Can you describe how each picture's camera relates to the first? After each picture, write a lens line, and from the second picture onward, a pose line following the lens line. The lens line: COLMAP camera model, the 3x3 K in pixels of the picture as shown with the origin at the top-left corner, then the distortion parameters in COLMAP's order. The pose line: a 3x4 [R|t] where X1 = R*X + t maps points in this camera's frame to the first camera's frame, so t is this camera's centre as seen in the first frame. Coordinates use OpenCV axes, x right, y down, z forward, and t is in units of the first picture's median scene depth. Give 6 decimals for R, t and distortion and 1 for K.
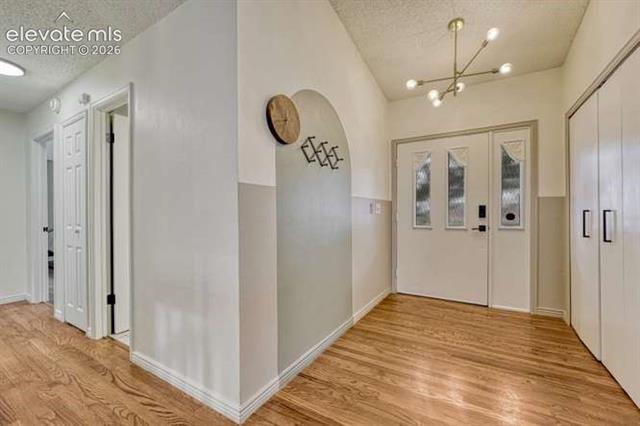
lens RADIAL K [[272.6, 0, 322.6], [0, 272.6, 214.6], [0, 0, 1]] dist [-0.013181, 0.000037]
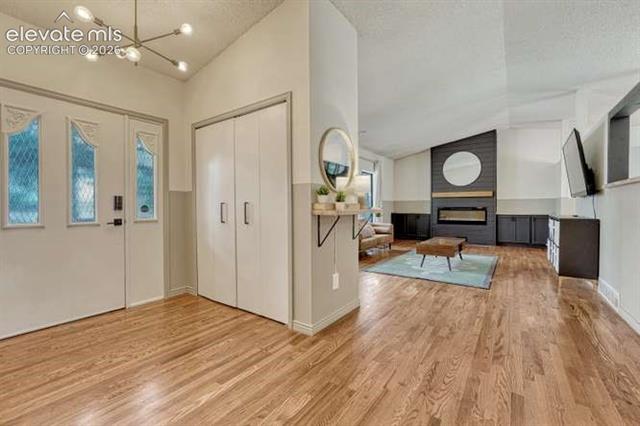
lens RADIAL K [[272.6, 0, 324.5], [0, 272.6, 212.1], [0, 0, 1]] dist [-0.013181, 0.000037]
pose [[0.055564, -0.014155, 0.998355, -0.272244], [0.005050, 0.999891, 0.013896, 0.010209], [-0.998442, 0.004269, 0.055629, 0.307481]]
